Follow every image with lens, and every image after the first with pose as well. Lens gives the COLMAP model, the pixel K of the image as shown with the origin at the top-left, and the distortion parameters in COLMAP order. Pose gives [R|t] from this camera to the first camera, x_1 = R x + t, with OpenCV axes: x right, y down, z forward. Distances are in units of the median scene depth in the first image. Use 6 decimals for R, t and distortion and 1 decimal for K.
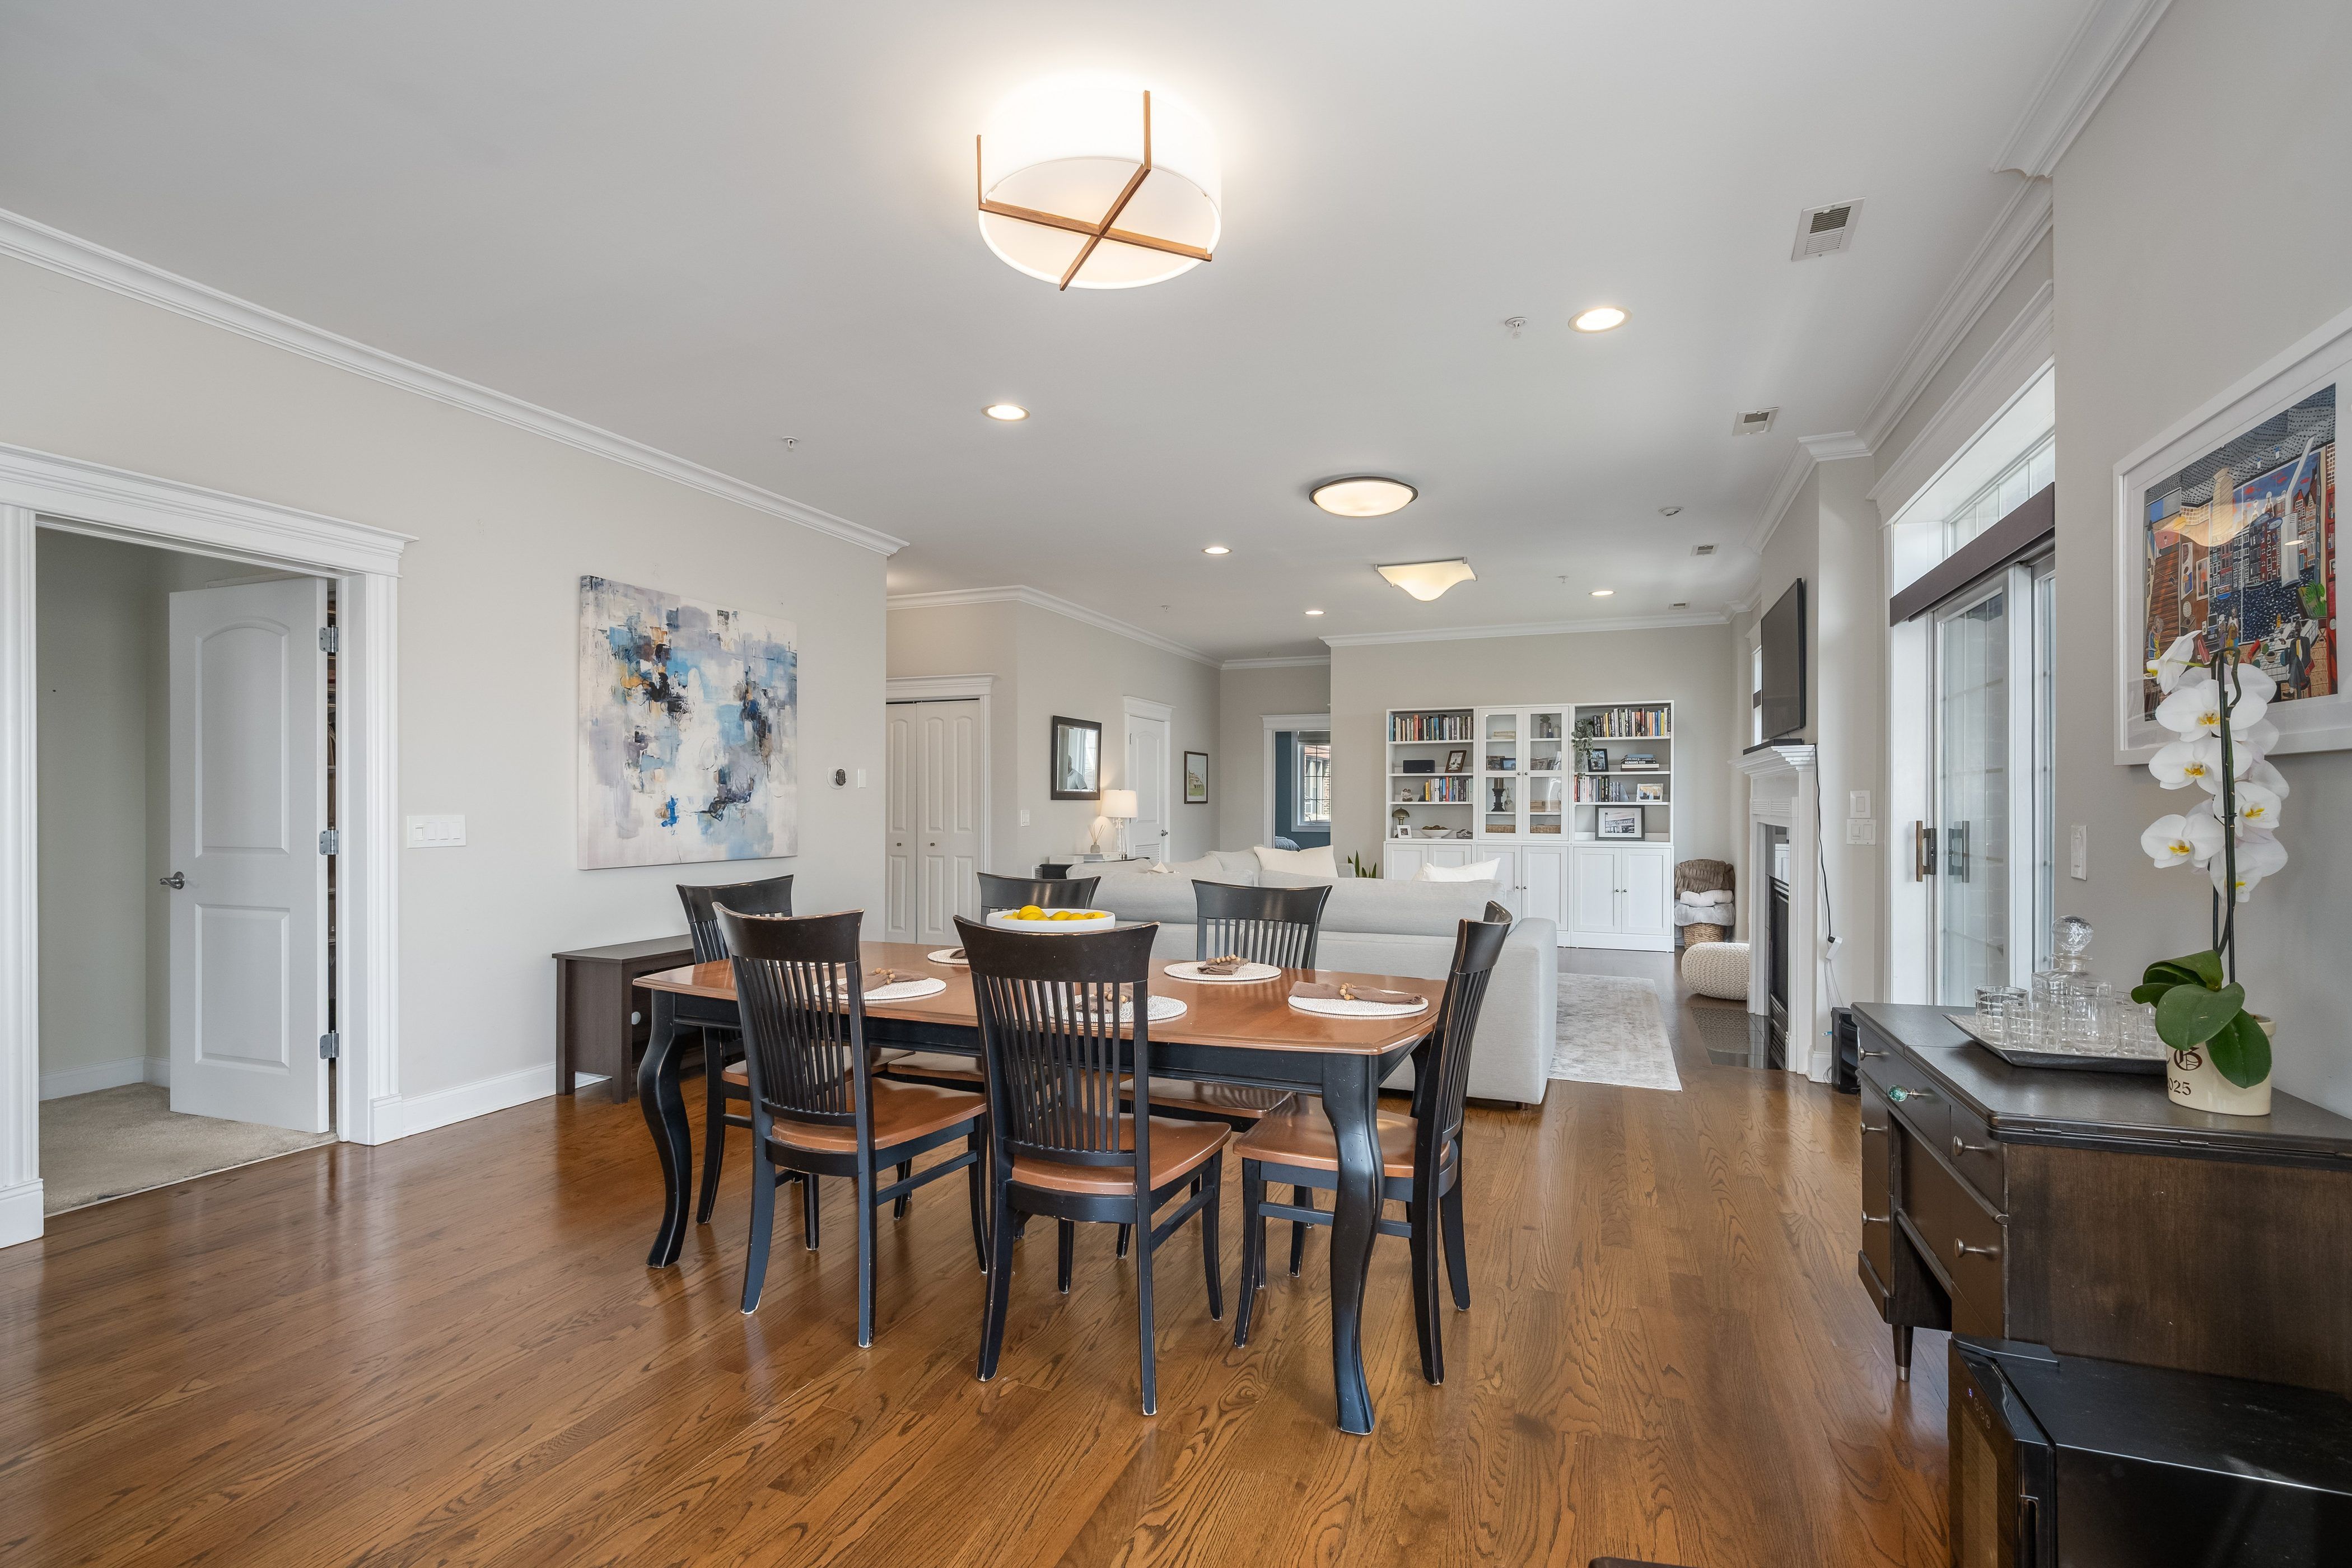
lens RADIAL K [[1067.7, 0, 1186.0], [0, 1067.7, 797.8], [0, 0, 1]] dist [-0.001195, -0.001002]
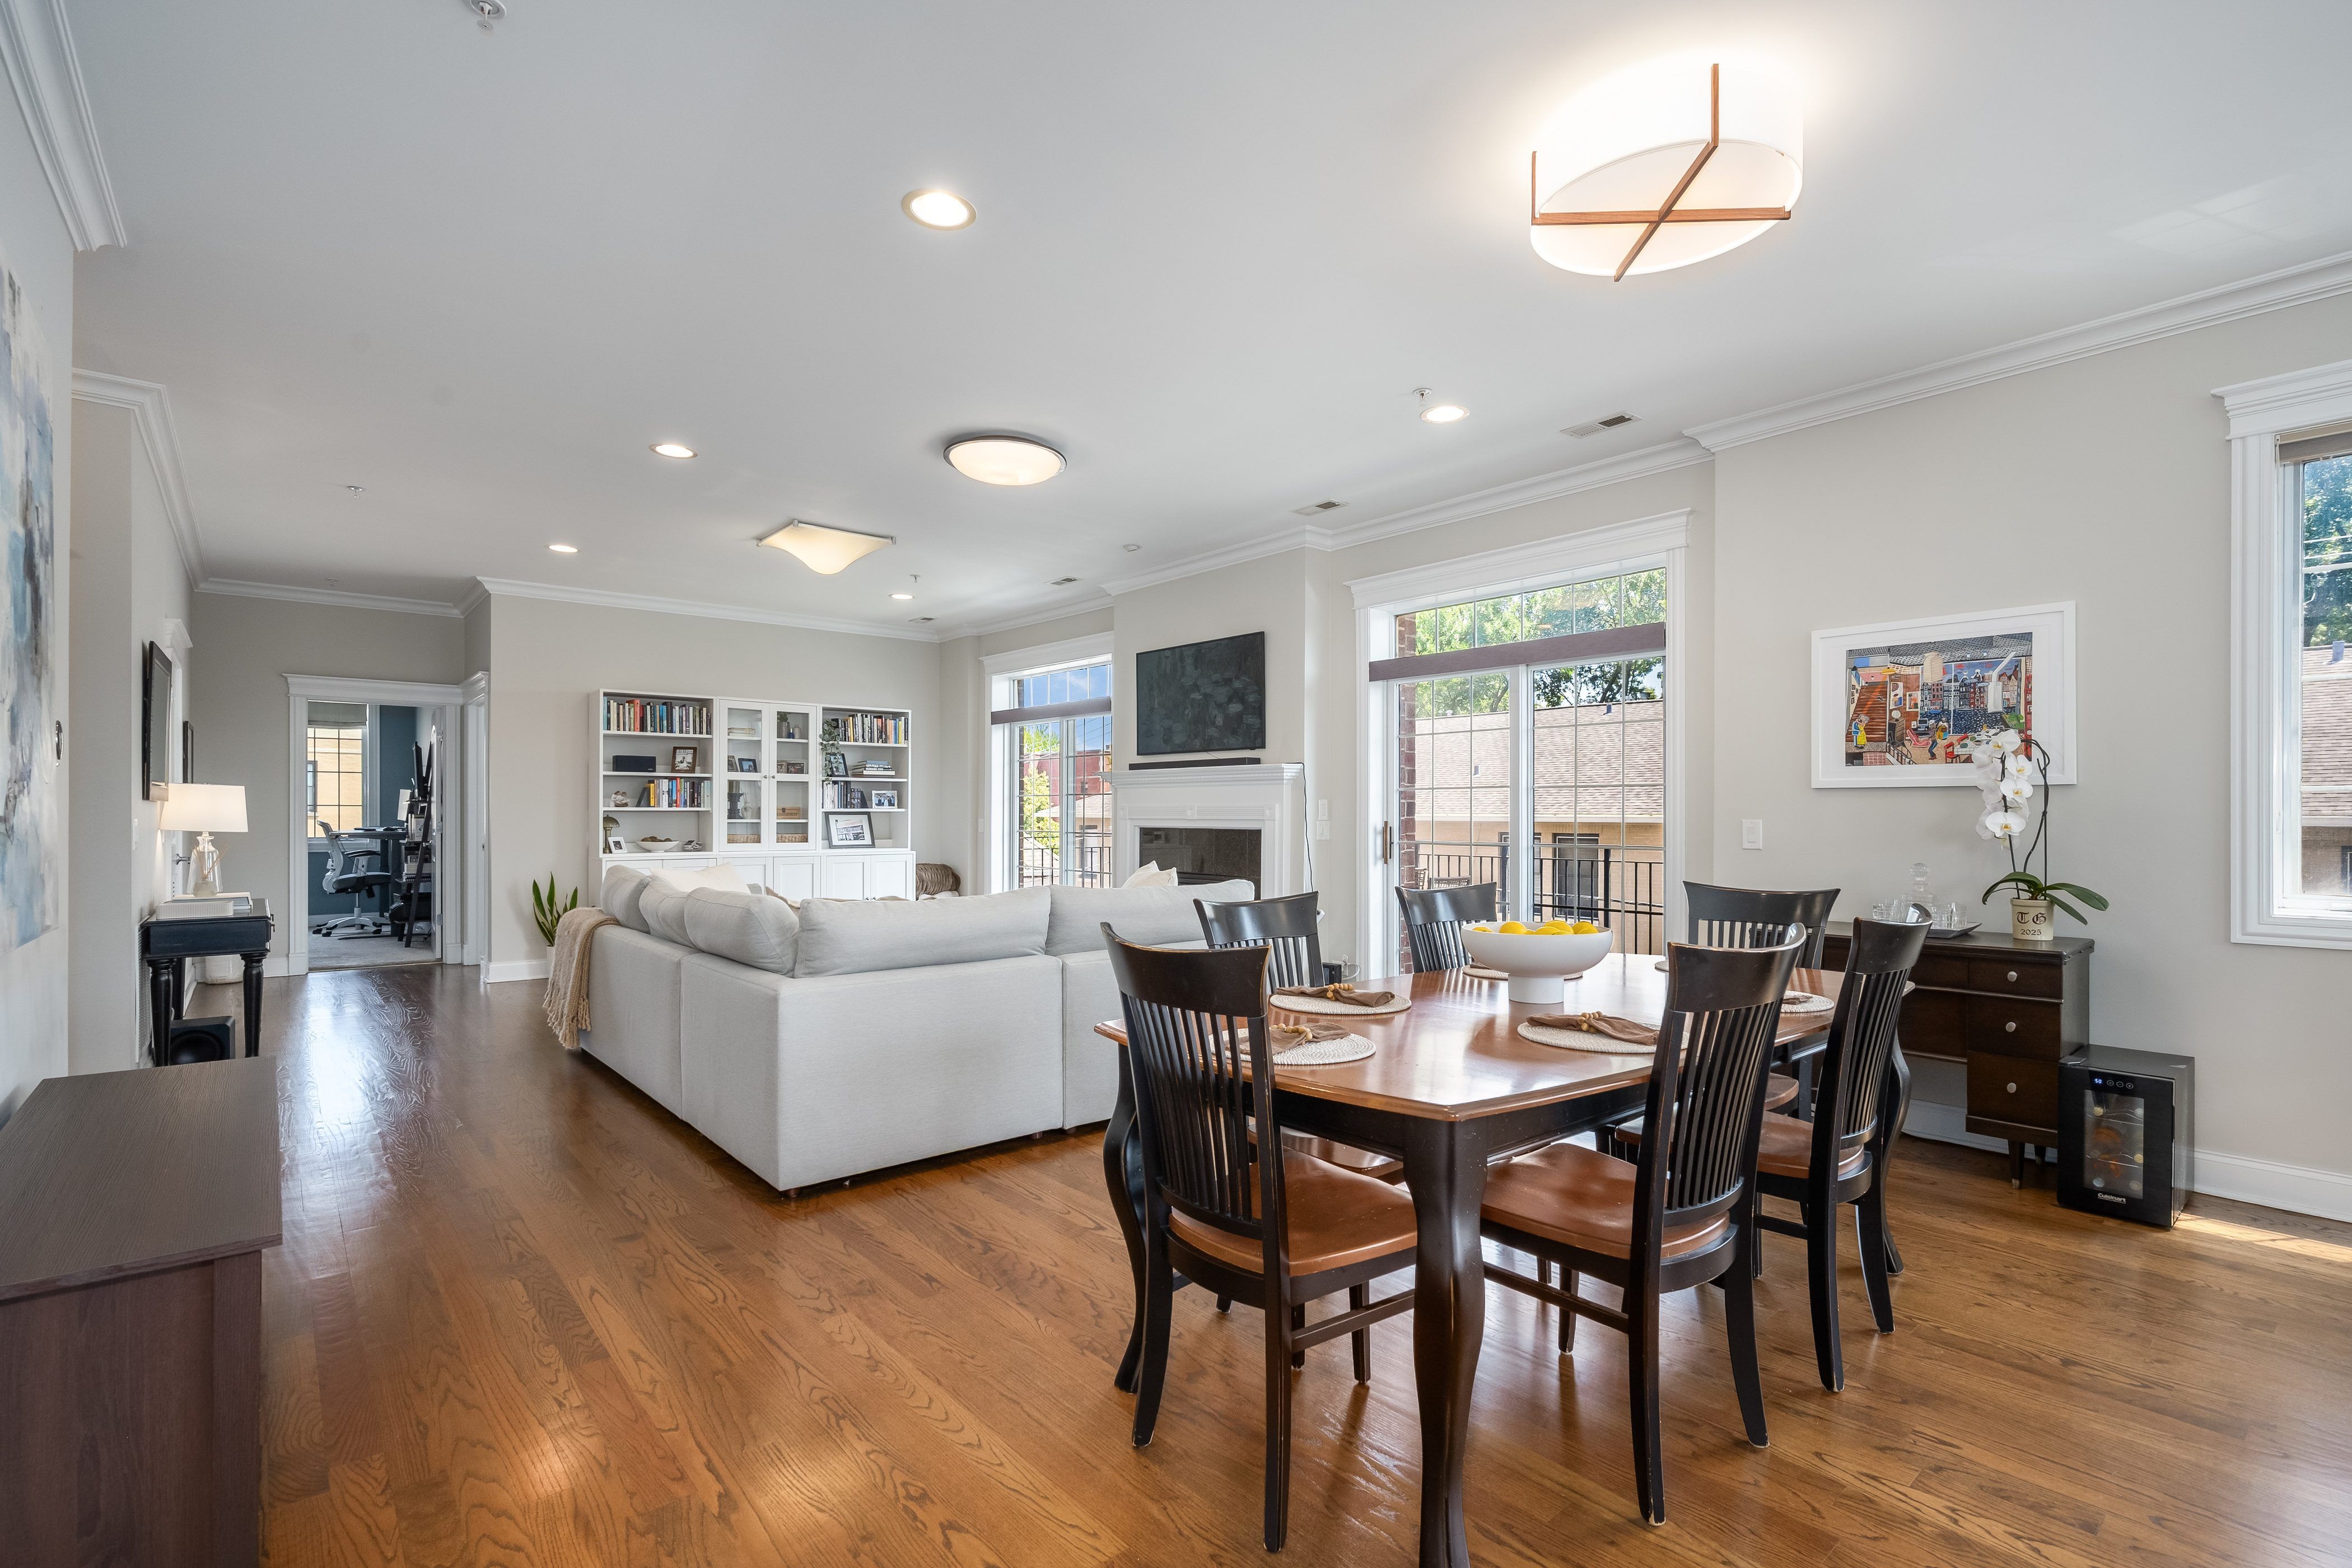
lens RADIAL K [[1067.7, 0, 1212.0], [0, 1067.7, 820.7], [0, 0, 1]] dist [-0.001195, -0.001002]
pose [[0.461878, -0.005748, 0.886925, -0.532988], [-0.005940, 0.999937, 0.009574, 0.006460], [-0.886924, -0.009690, 0.461814, 0.427793]]
